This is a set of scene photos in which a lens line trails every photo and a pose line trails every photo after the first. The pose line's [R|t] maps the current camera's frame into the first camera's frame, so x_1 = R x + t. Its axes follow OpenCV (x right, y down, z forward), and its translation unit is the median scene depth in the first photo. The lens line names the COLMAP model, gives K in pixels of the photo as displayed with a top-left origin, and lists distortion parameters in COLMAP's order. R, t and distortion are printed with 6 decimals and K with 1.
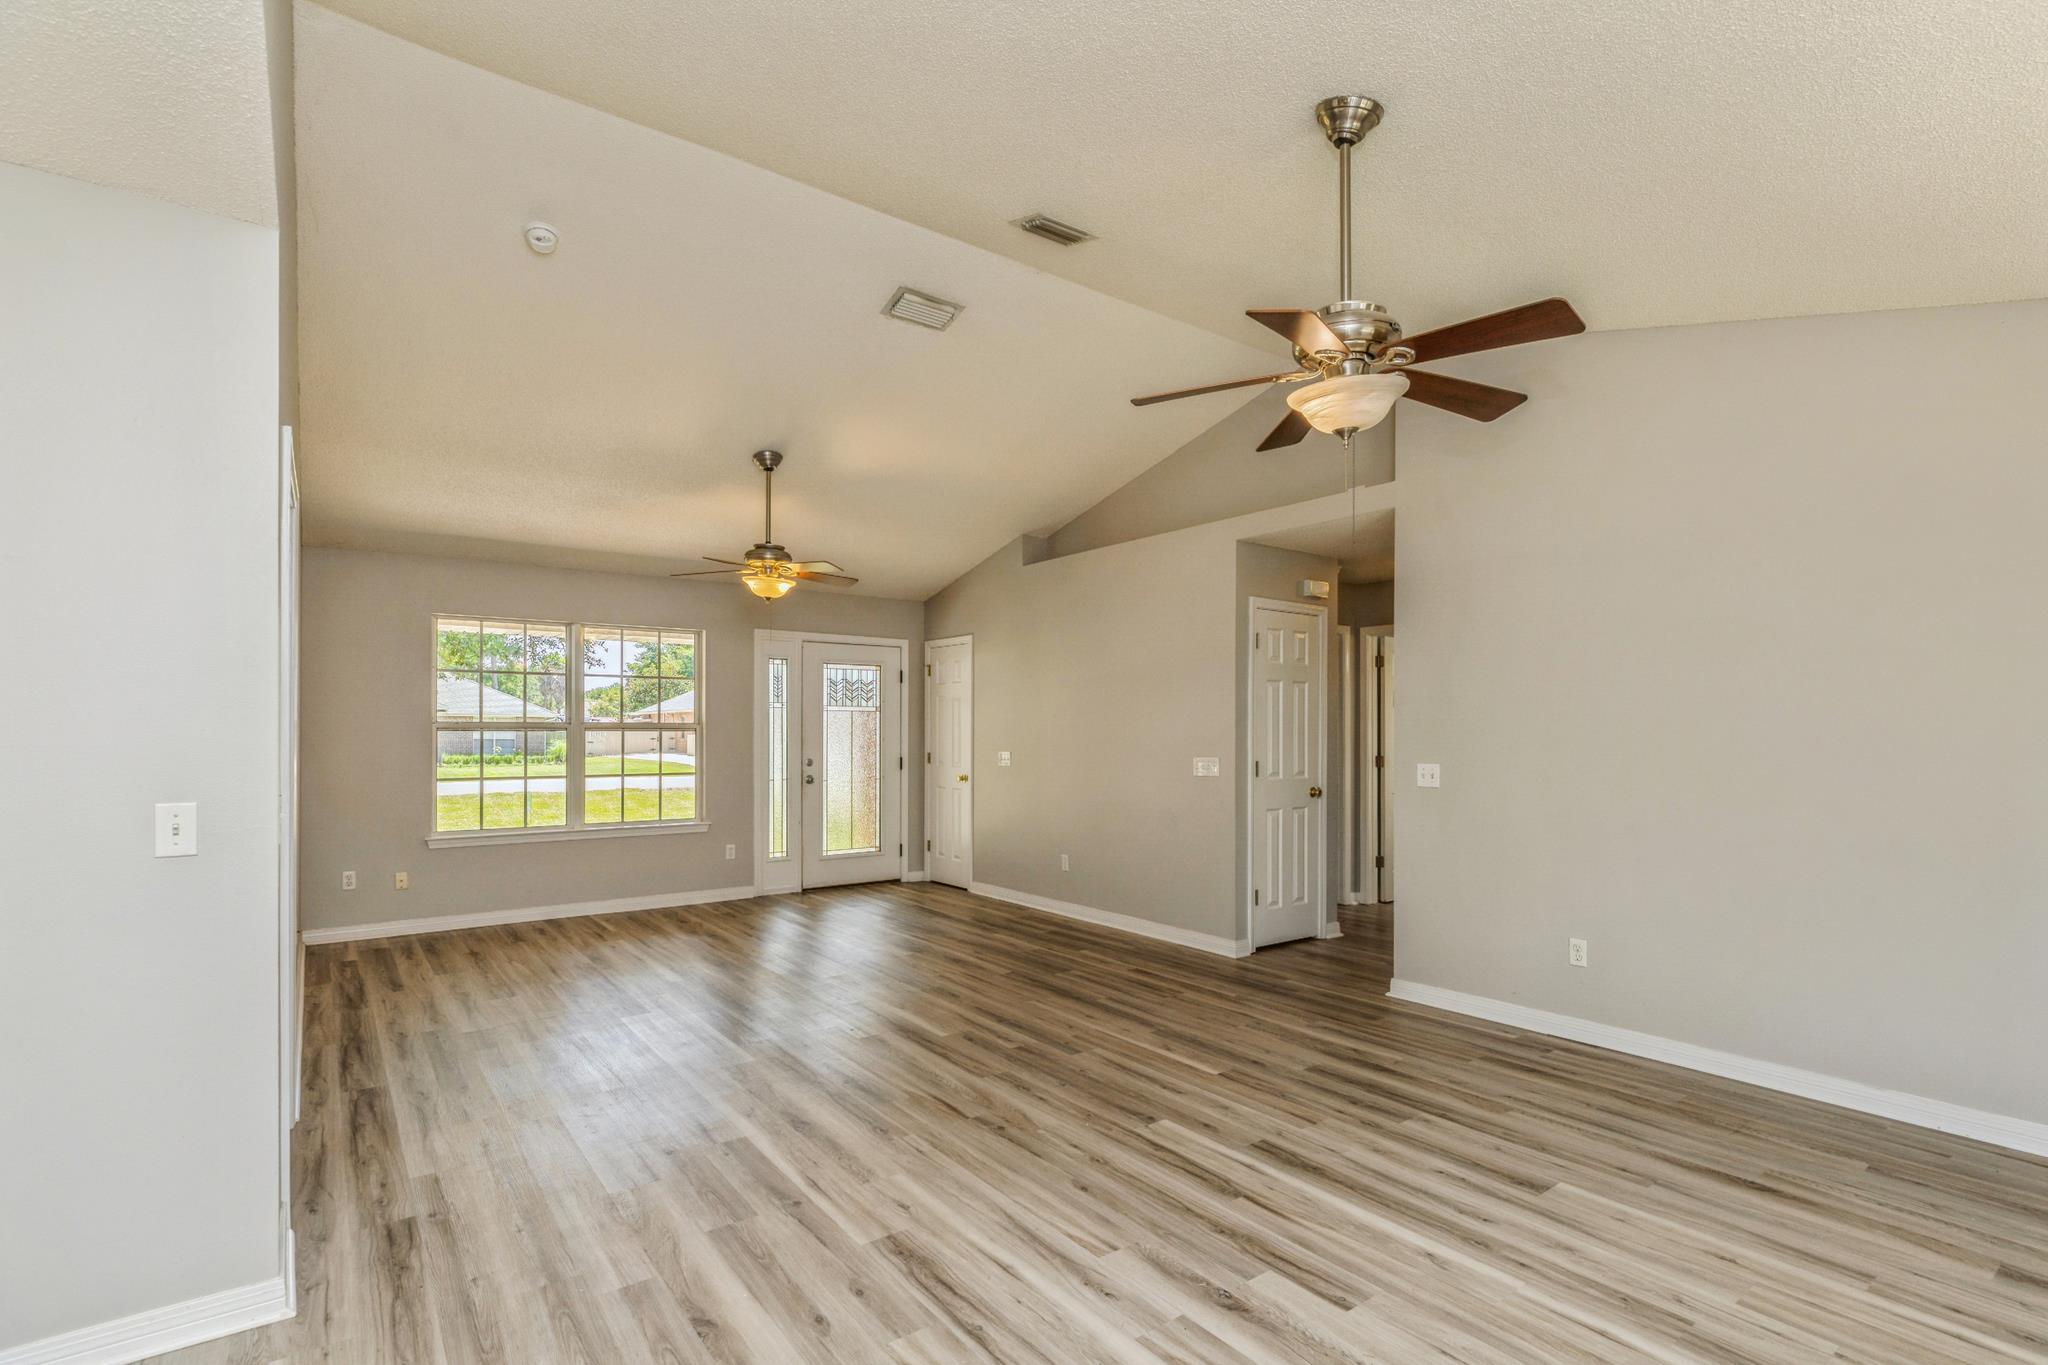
lens RADIAL K [[955.5, 0, 1043.3], [0, 955.5, 730.7], [0, 0, 1]] dist [-0.000217, 0.000653]
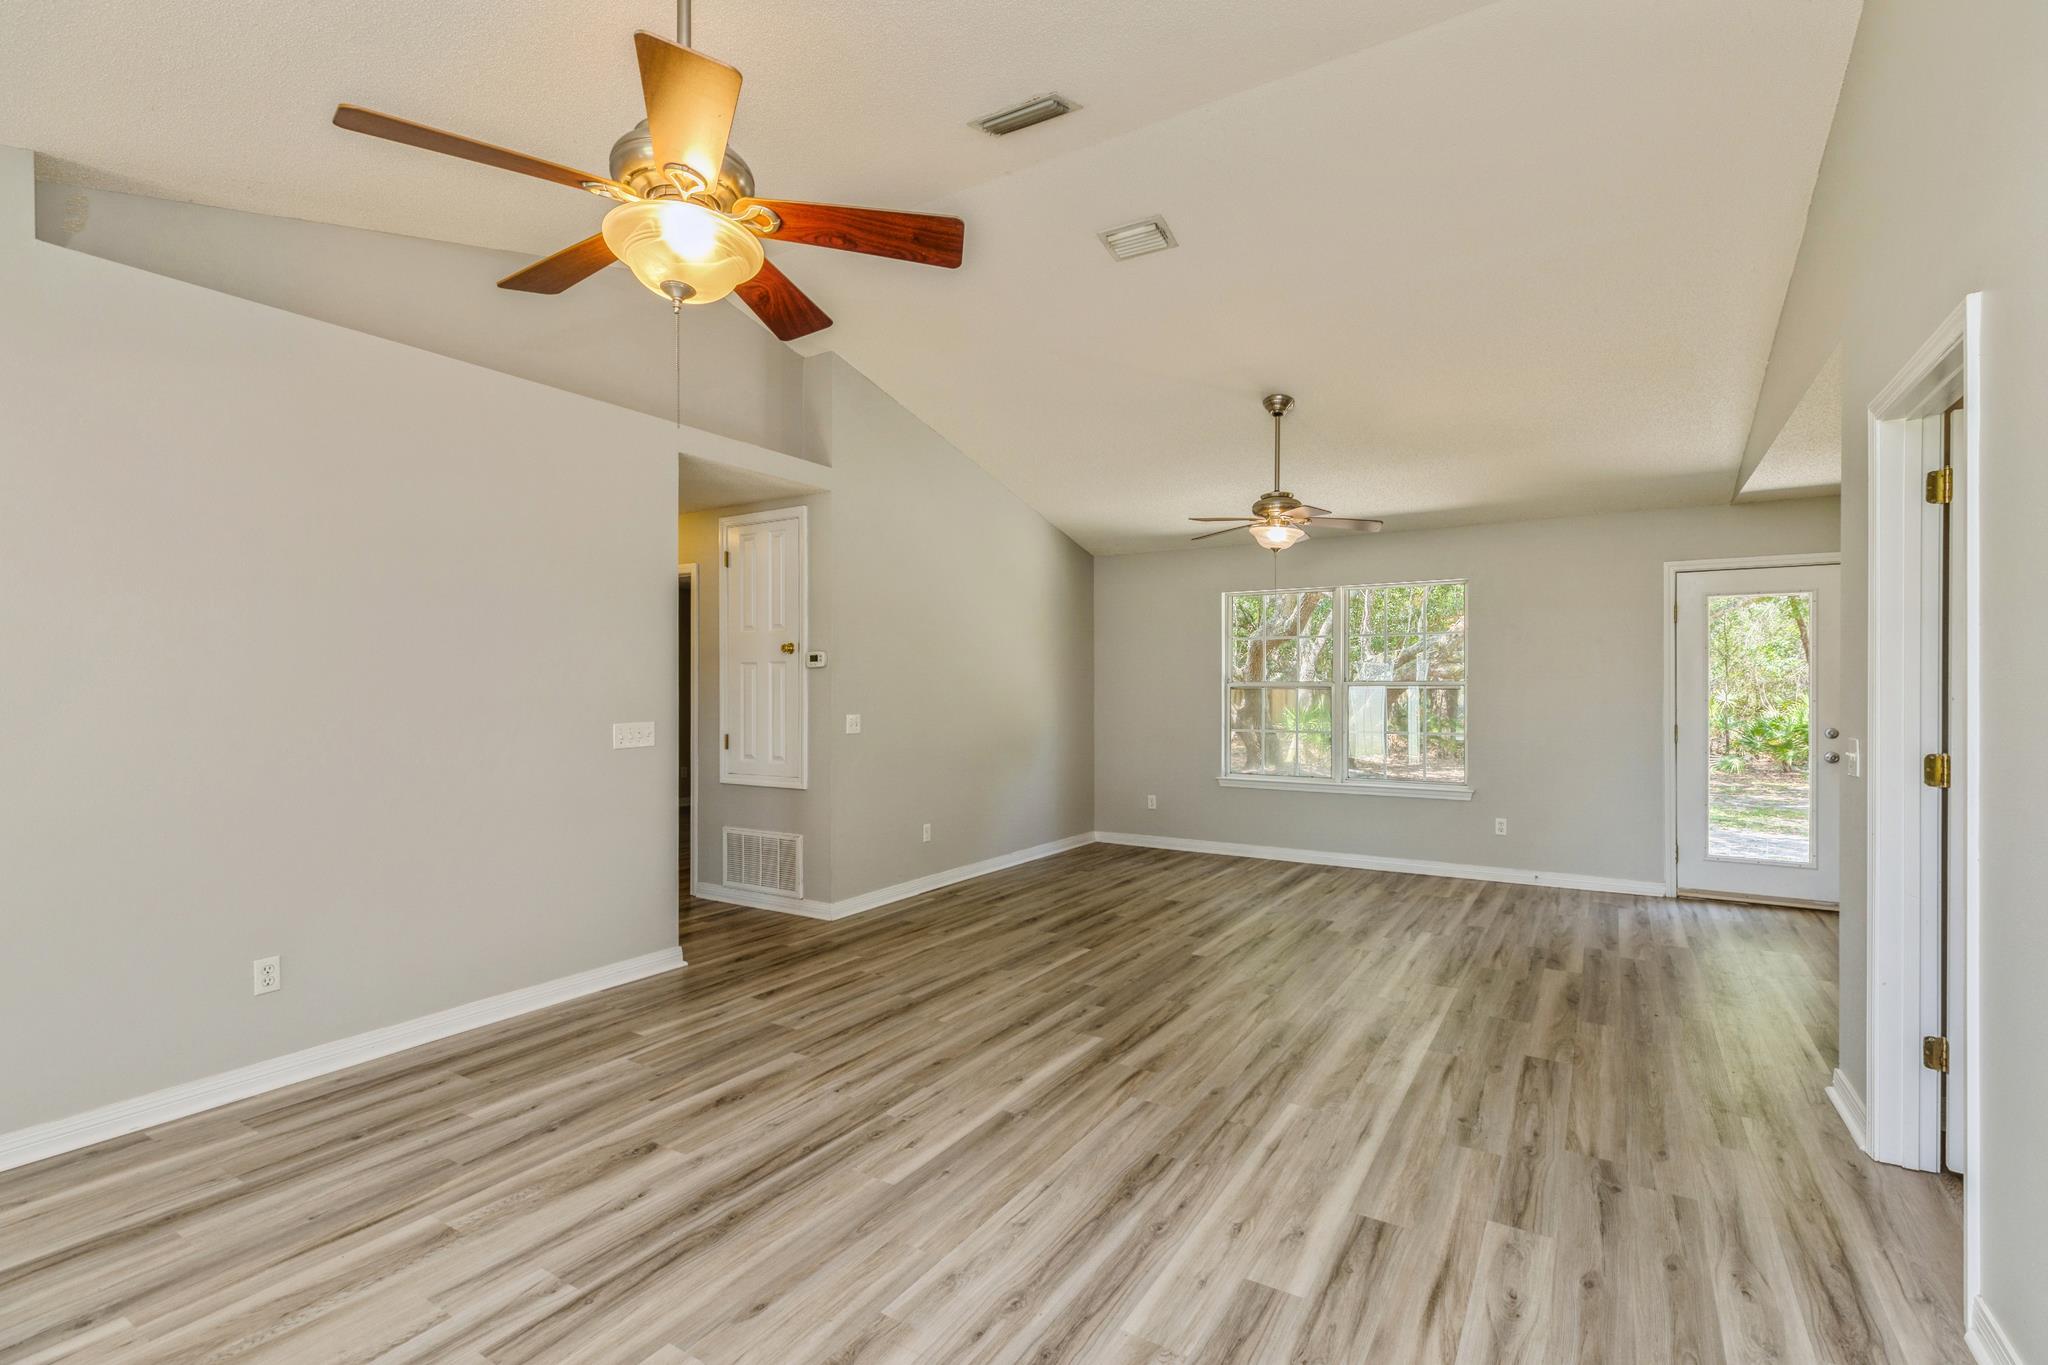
lens RADIAL K [[924.7, 0, 1022.1], [0, 924.7, 688.7], [0, 0, 1]] dist [0.005242, 0.000120]
pose [[-0.347446, -0.001374, 0.937699, -0.916287], [-0.001766, 0.999998, 0.000811, 0.001089], [-0.937698, -0.001374, -0.347447, 1.435941]]
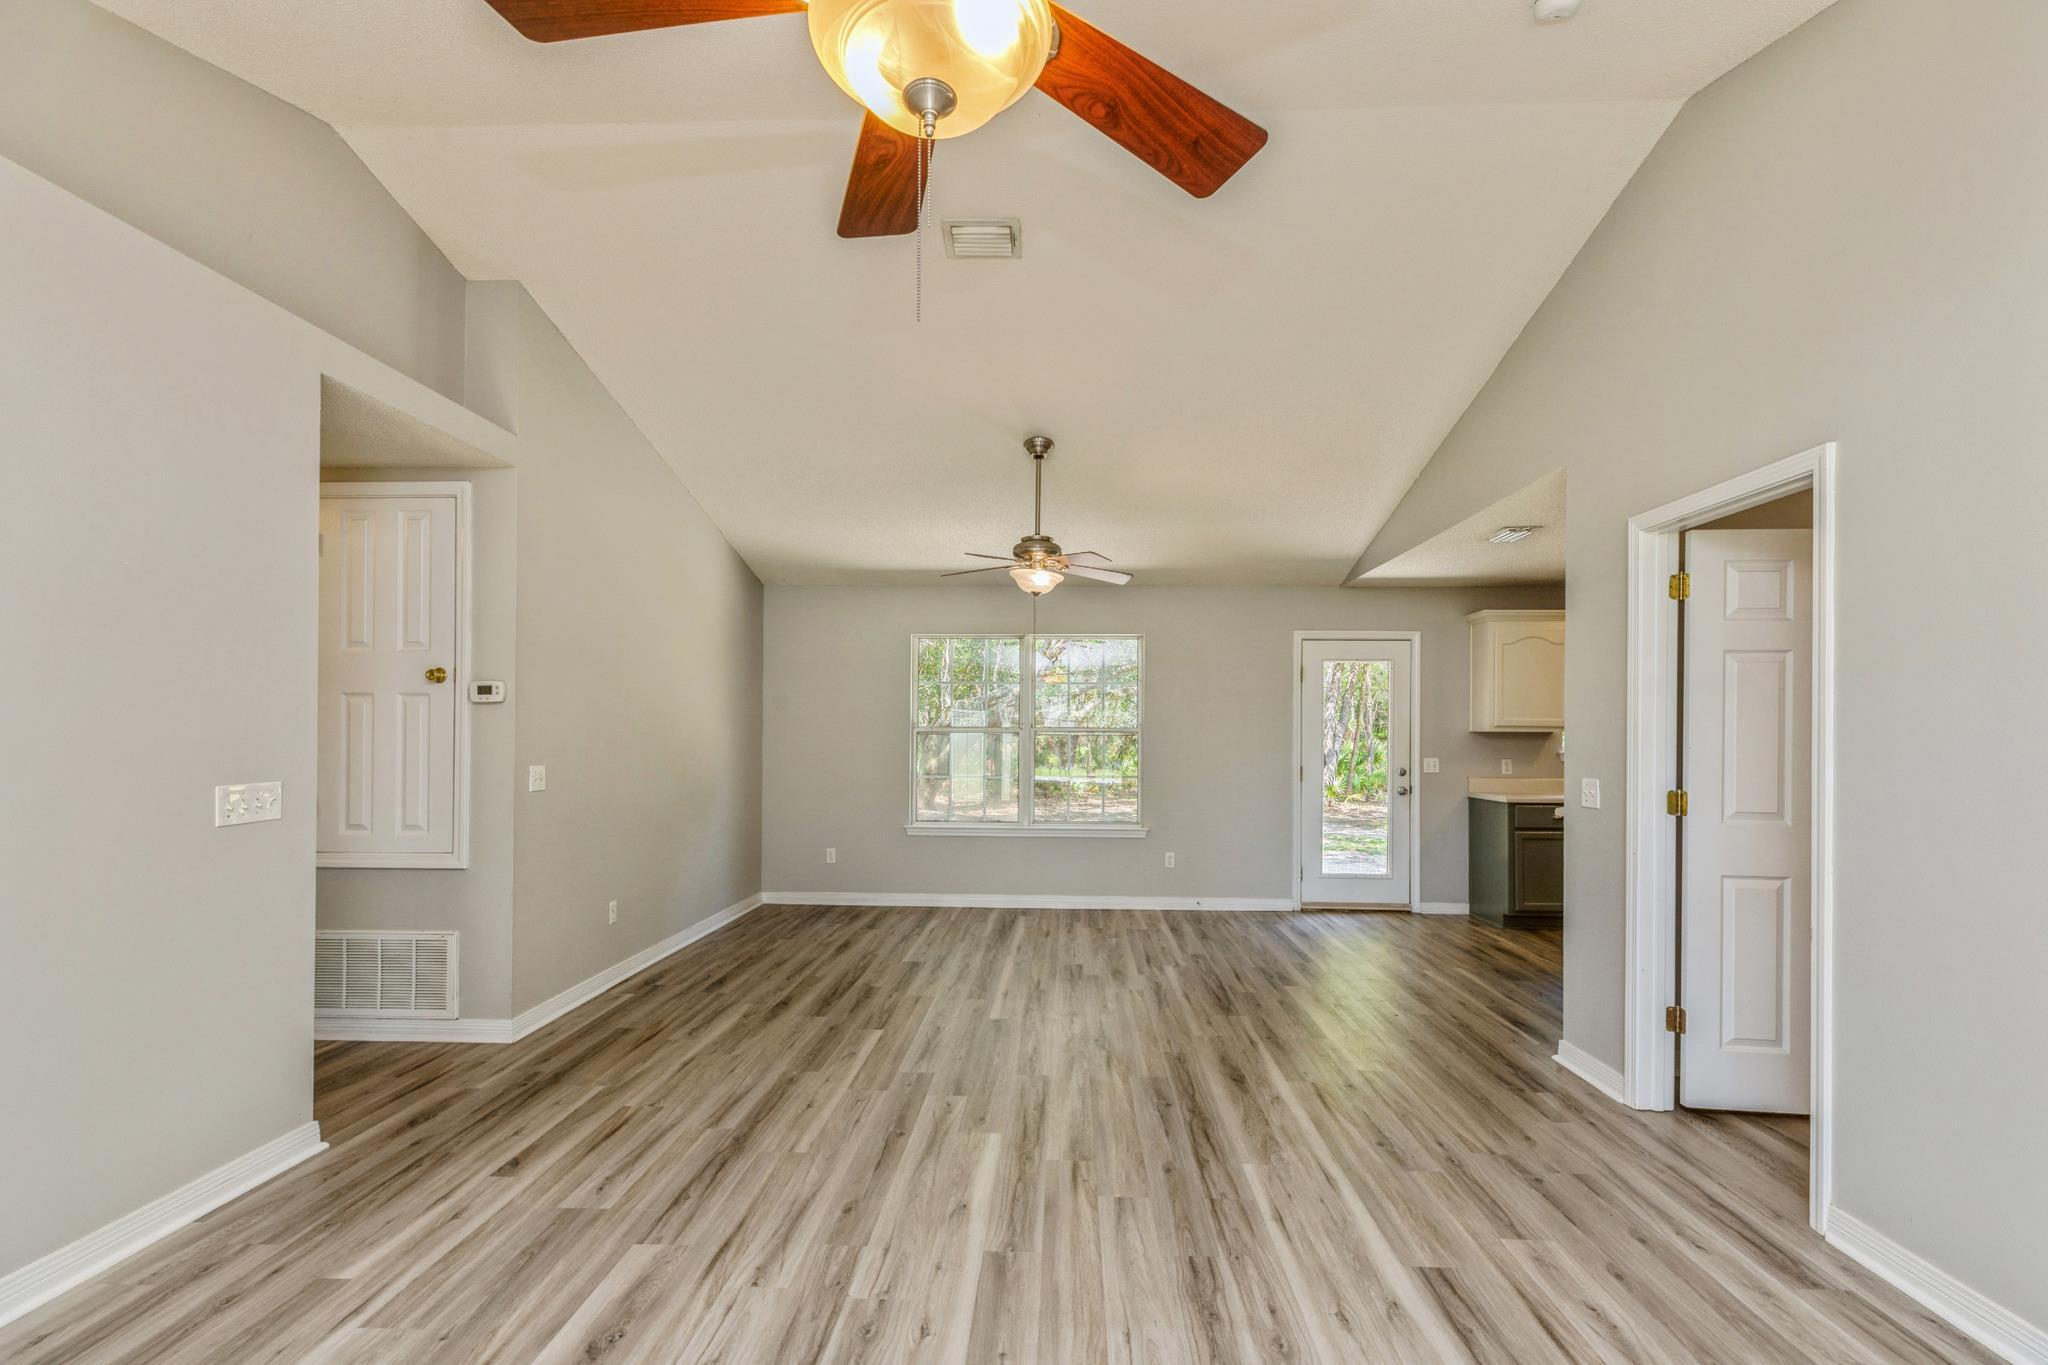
lens RADIAL K [[924.7, 0, 1022.4], [0, 924.7, 729.0], [0, 0, 1]] dist [0.005242, 0.000120]
pose [[-0.763169, -0.003315, 0.646190, -0.628329], [-0.009138, 0.999942, -0.005662, 0.000657], [-0.646134, -0.010226, -0.763155, 1.640987]]
